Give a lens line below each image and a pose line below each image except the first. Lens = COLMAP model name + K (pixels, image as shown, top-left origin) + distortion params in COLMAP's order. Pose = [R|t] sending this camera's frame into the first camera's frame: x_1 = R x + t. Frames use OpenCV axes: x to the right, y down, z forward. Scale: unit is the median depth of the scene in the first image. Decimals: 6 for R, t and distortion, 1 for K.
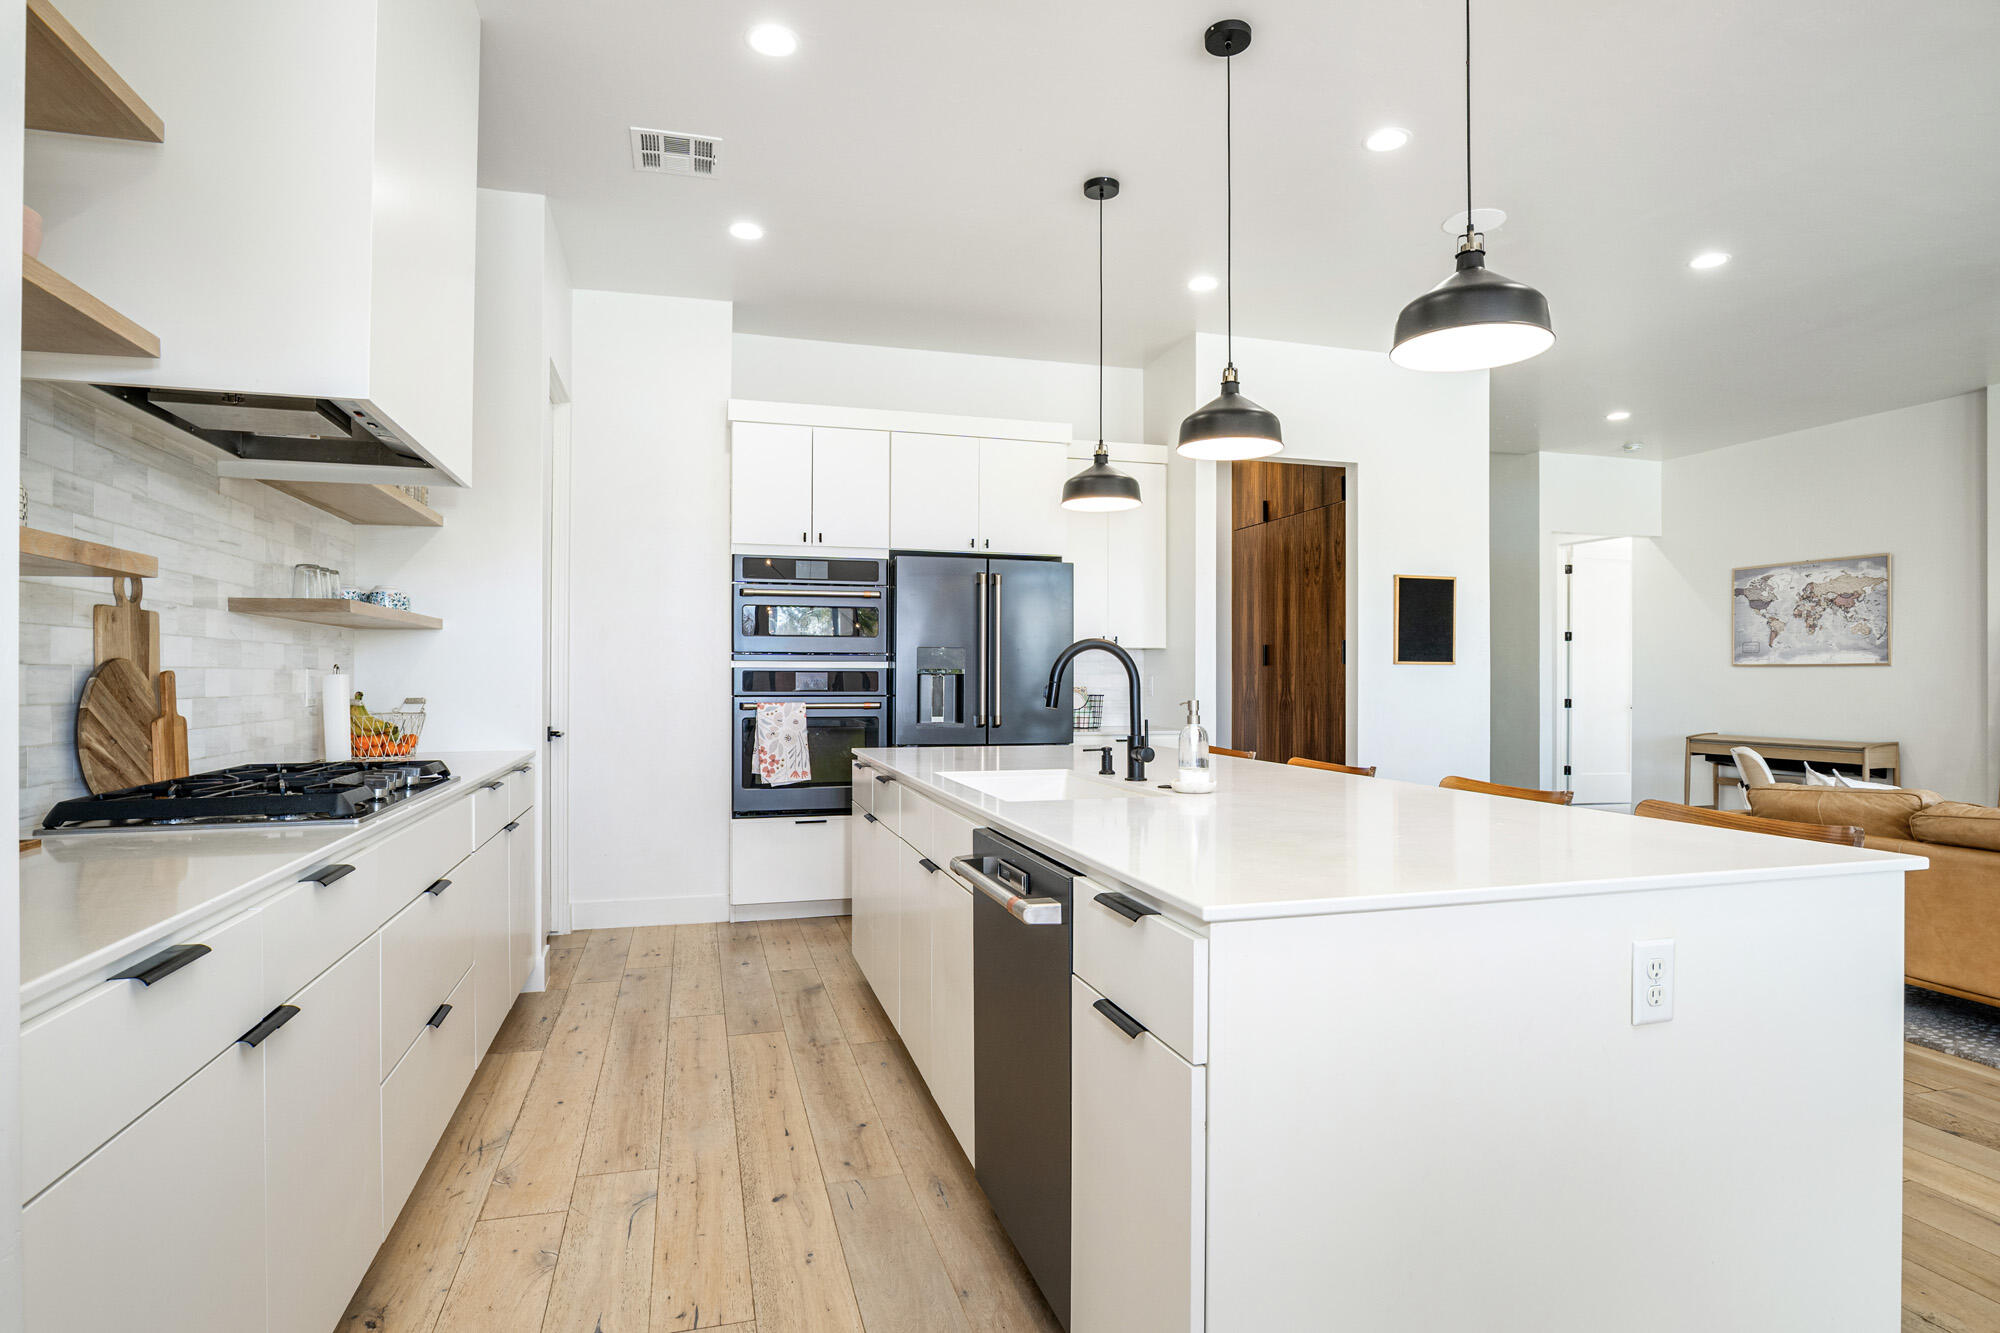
lens RADIAL K [[1048.8, 0, 1000.3], [0, 1048.8, 661.2], [0, 0, 1]] dist [-0.022373, -0.000742]
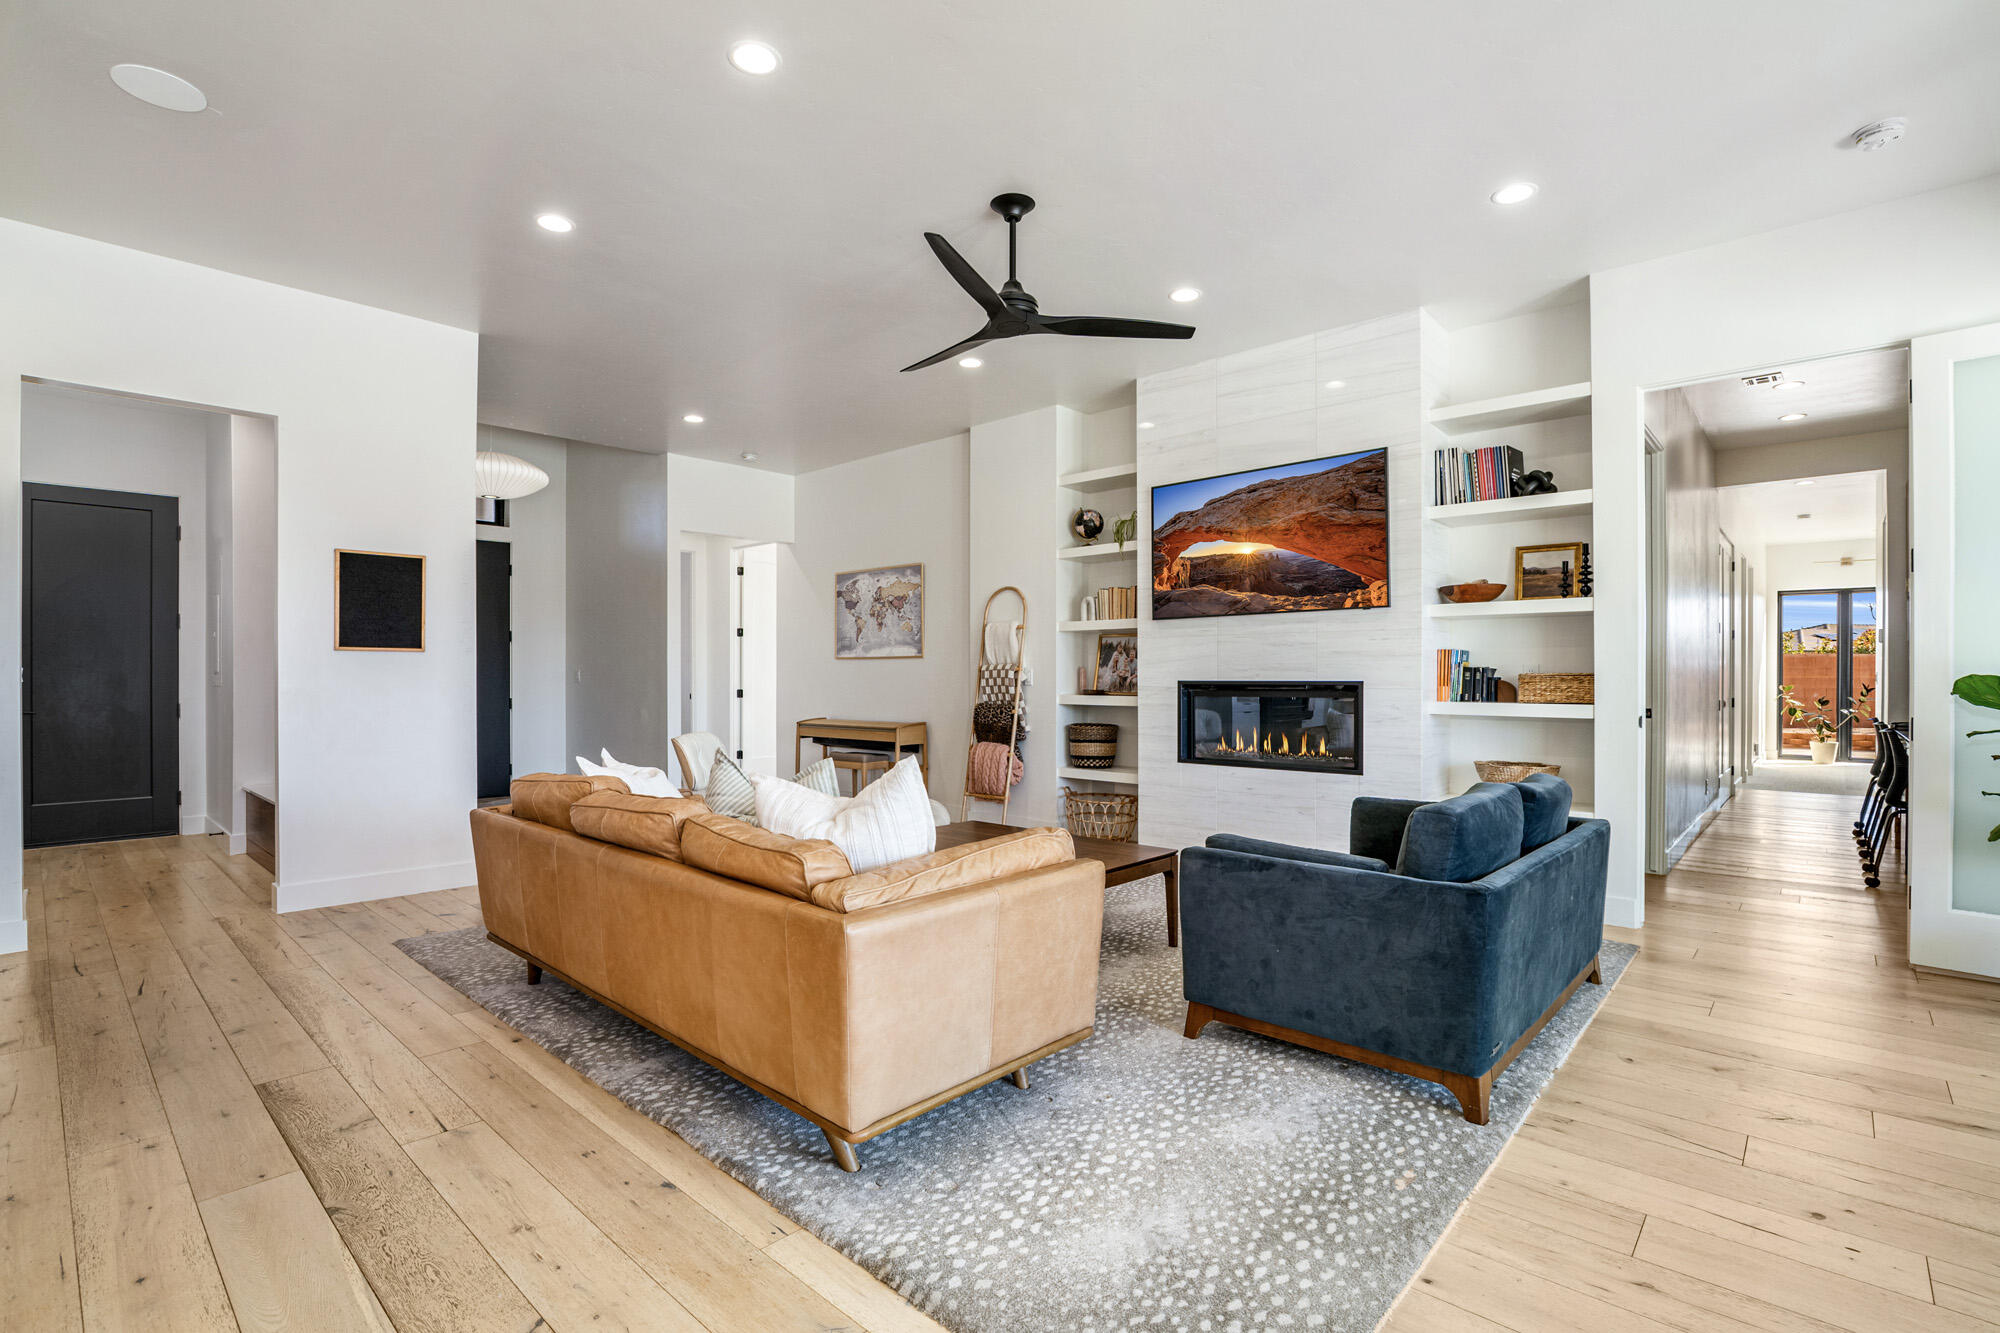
lens RADIAL K [[925.7, 0, 982.6], [0, 925.7, 677.6], [0, 0, 1]] dist [-0.021979, 0.004845]
pose [[0.858680, -0.004547, 0.512492, 0.365970], [-0.004488, 0.999856, 0.016391, 0.009063], [-0.512493, -0.016375, 0.858536, 0.045143]]
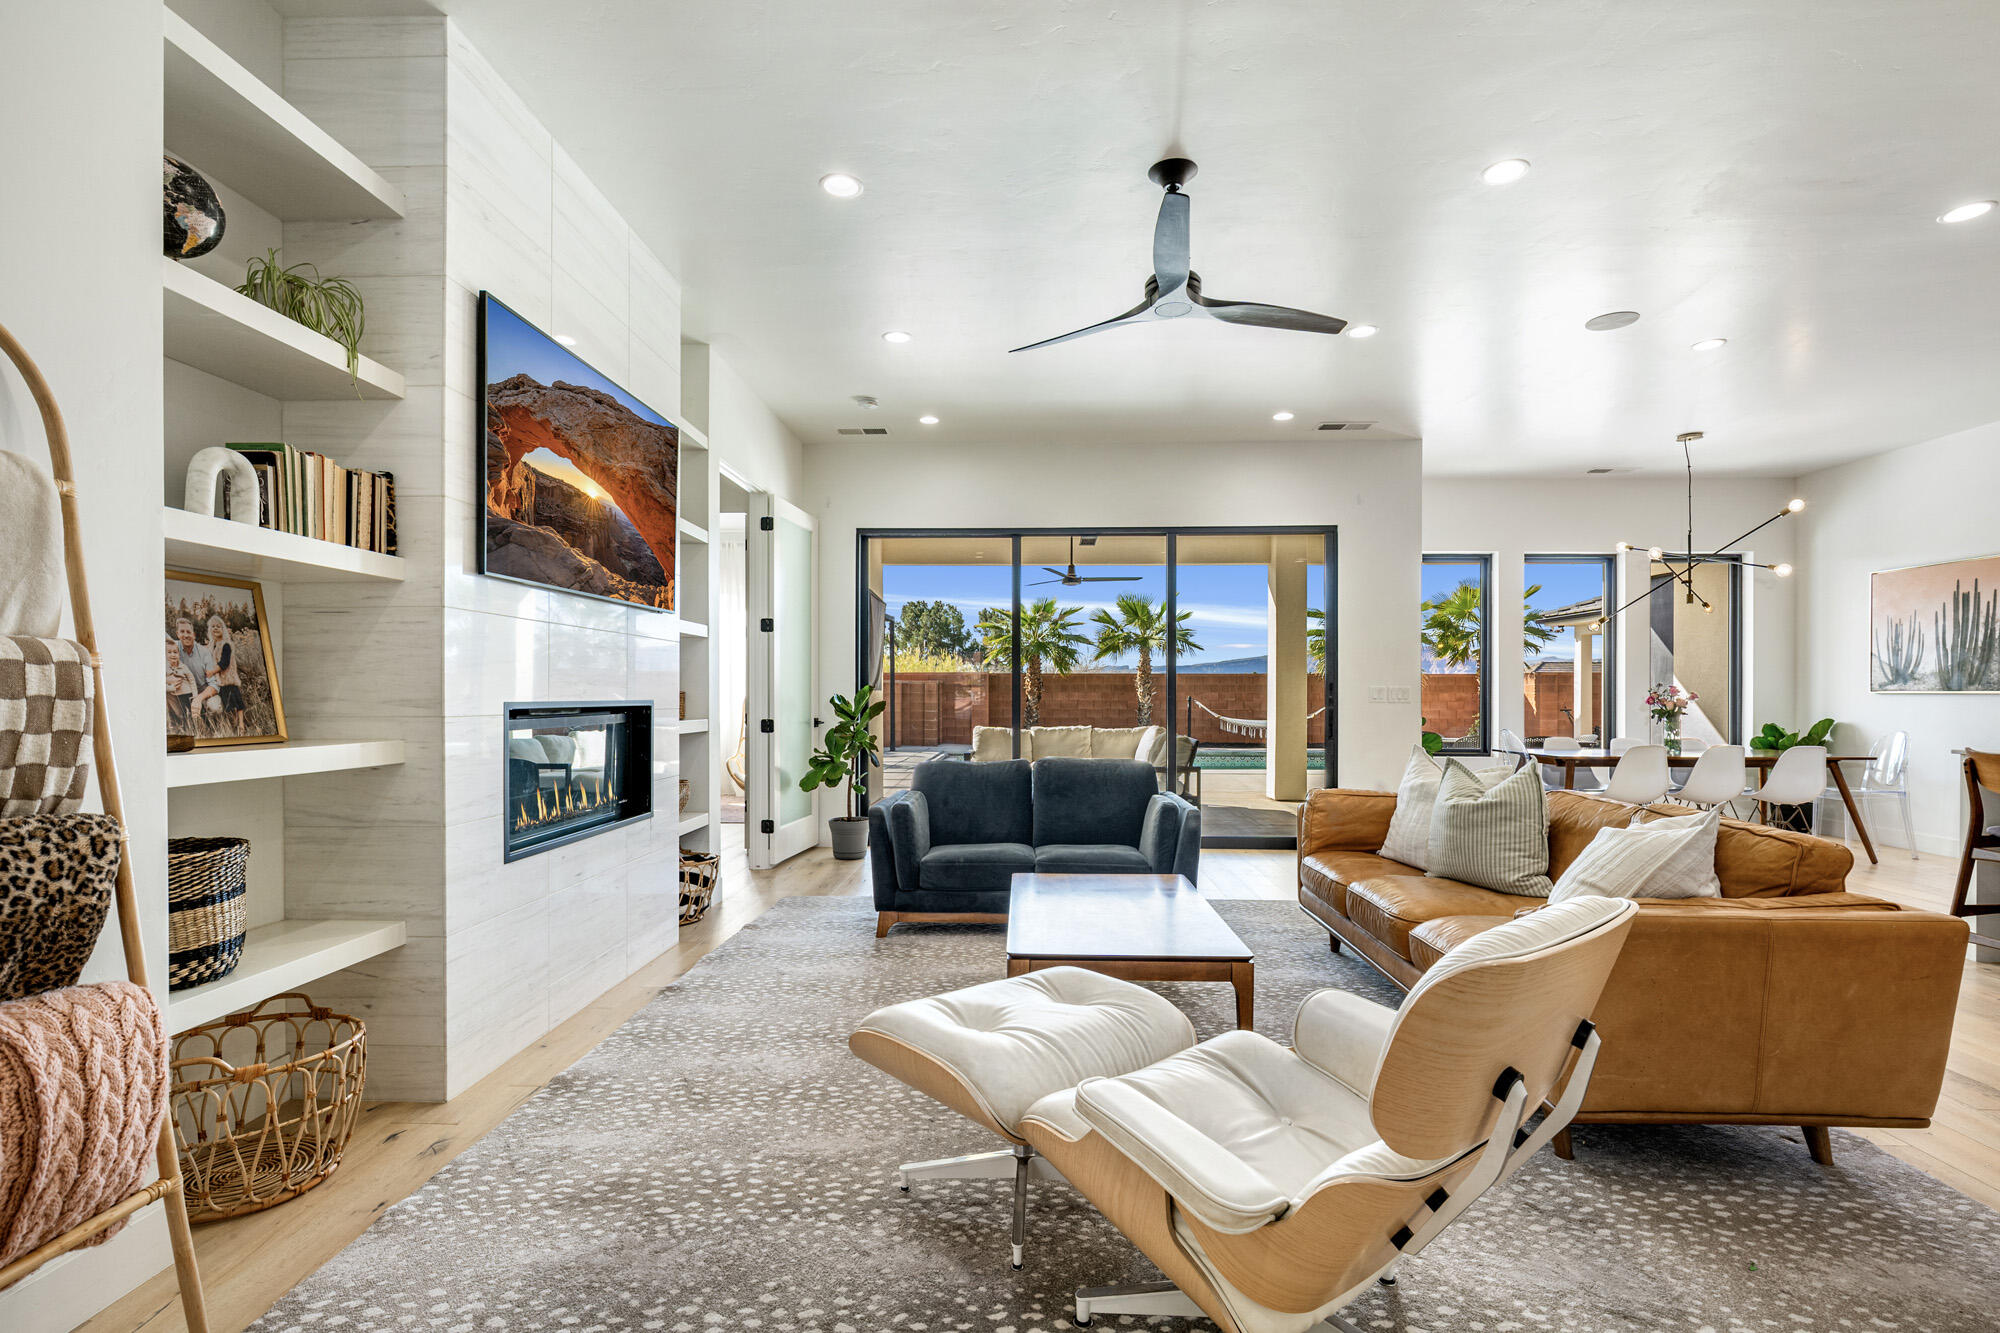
lens RADIAL K [[940.3, 0, 981.2], [0, 940.3, 701.0], [0, 0, 1]] dist [-0.012835, 0.001887]
pose [[-0.948086, -0.008652, 0.317895, 0.592584], [-0.010606, 0.999934, -0.004416, 0.023344], [-0.317836, -0.007558, -0.948116, 0.960770]]
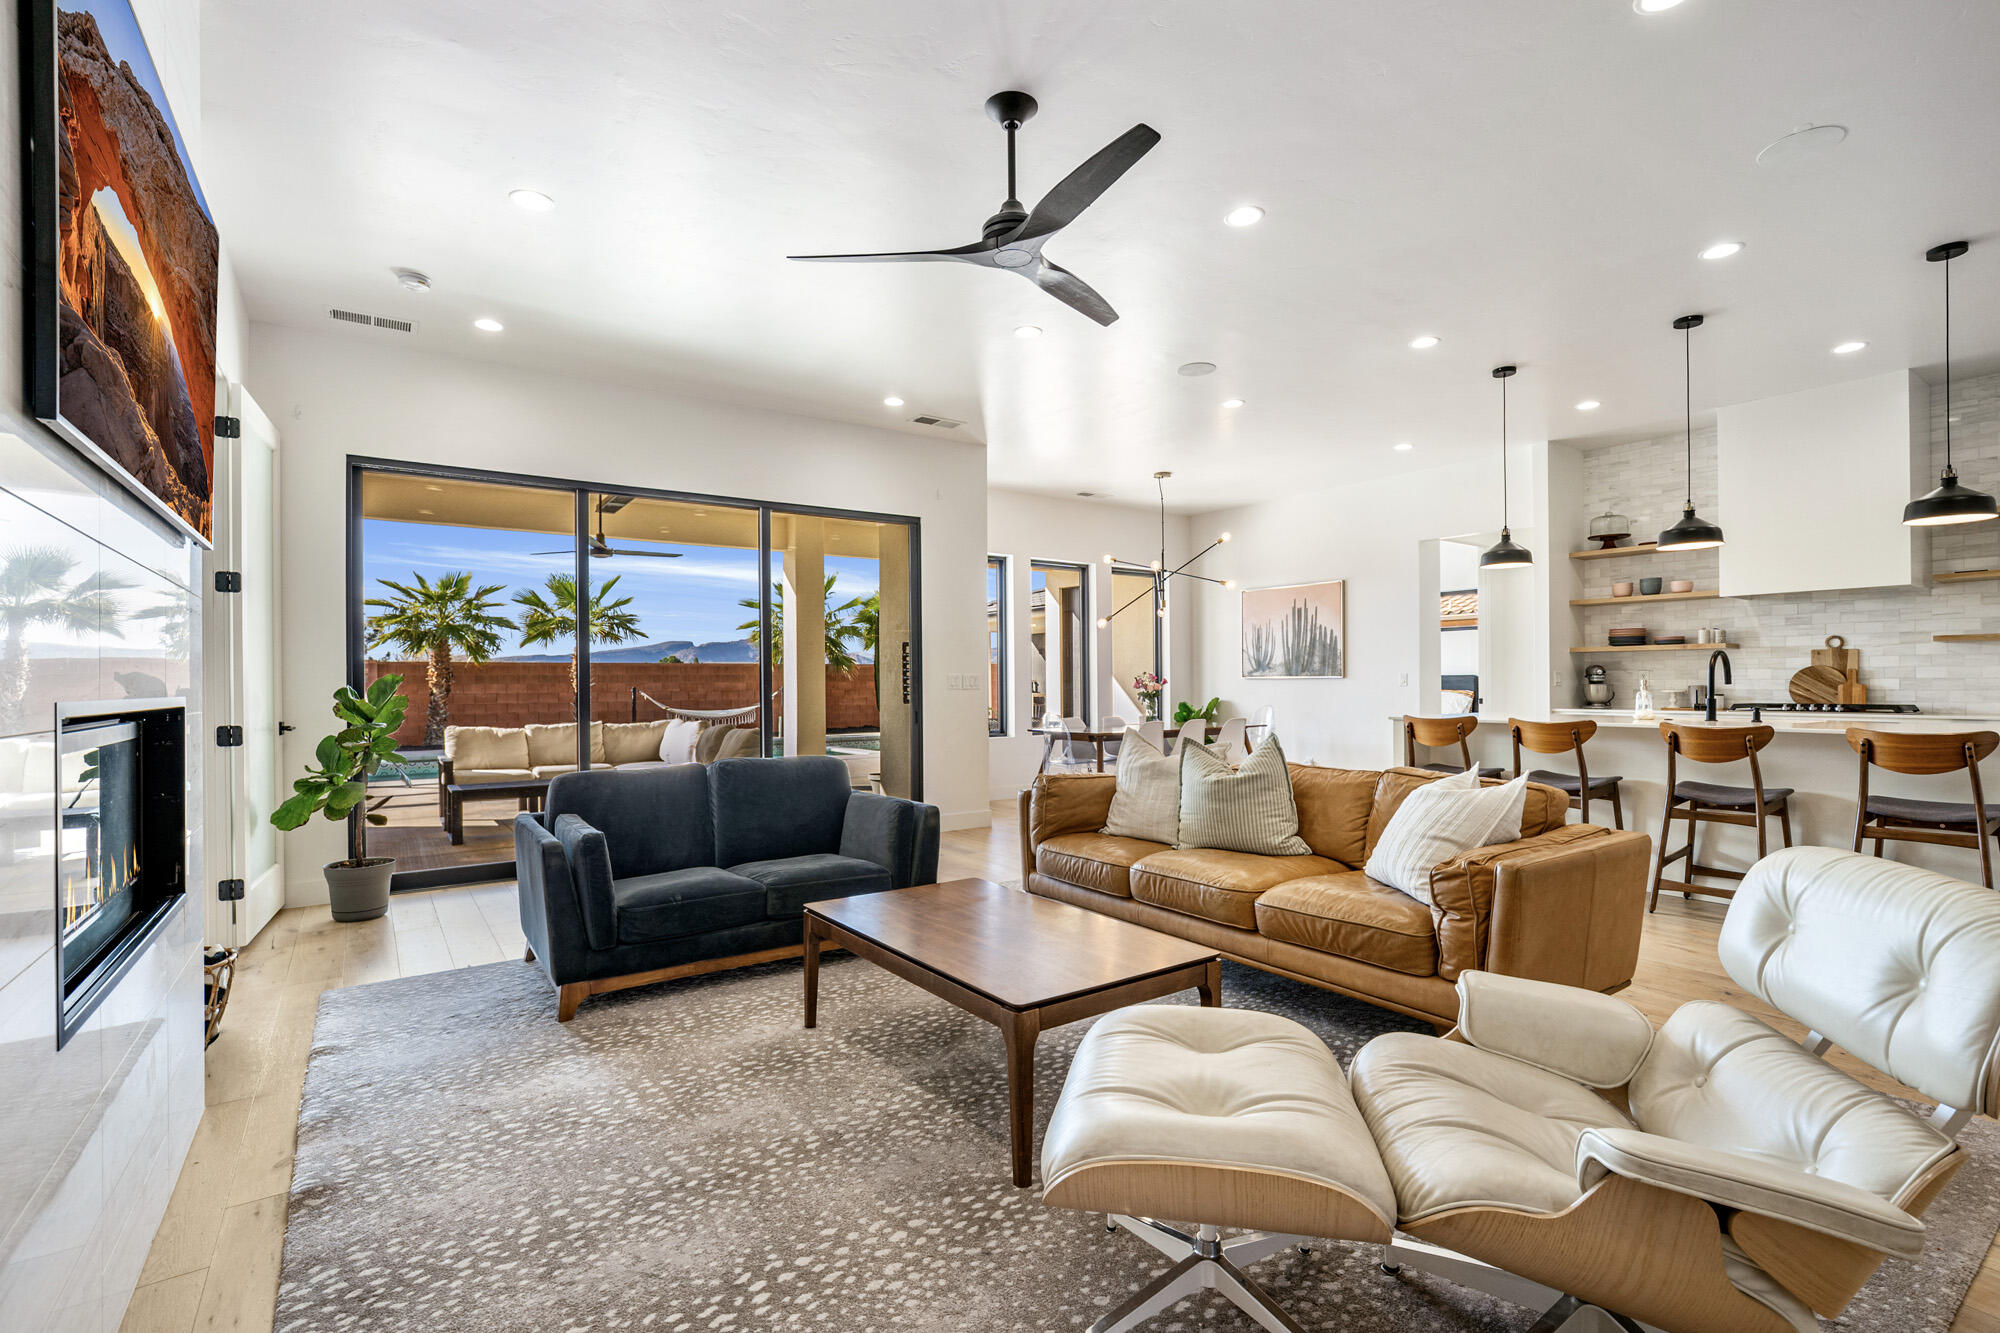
lens RADIAL K [[925.7, 0, 997.3], [0, 925.7, 688.1], [0, 0, 1]] dist [-0.021979, 0.004845]
pose [[-0.942571, 0.003903, -0.333982, 0.802021], [0.007216, 0.999936, -0.008679, 0.023661], [0.333927, -0.010590, -0.942539, 0.877122]]
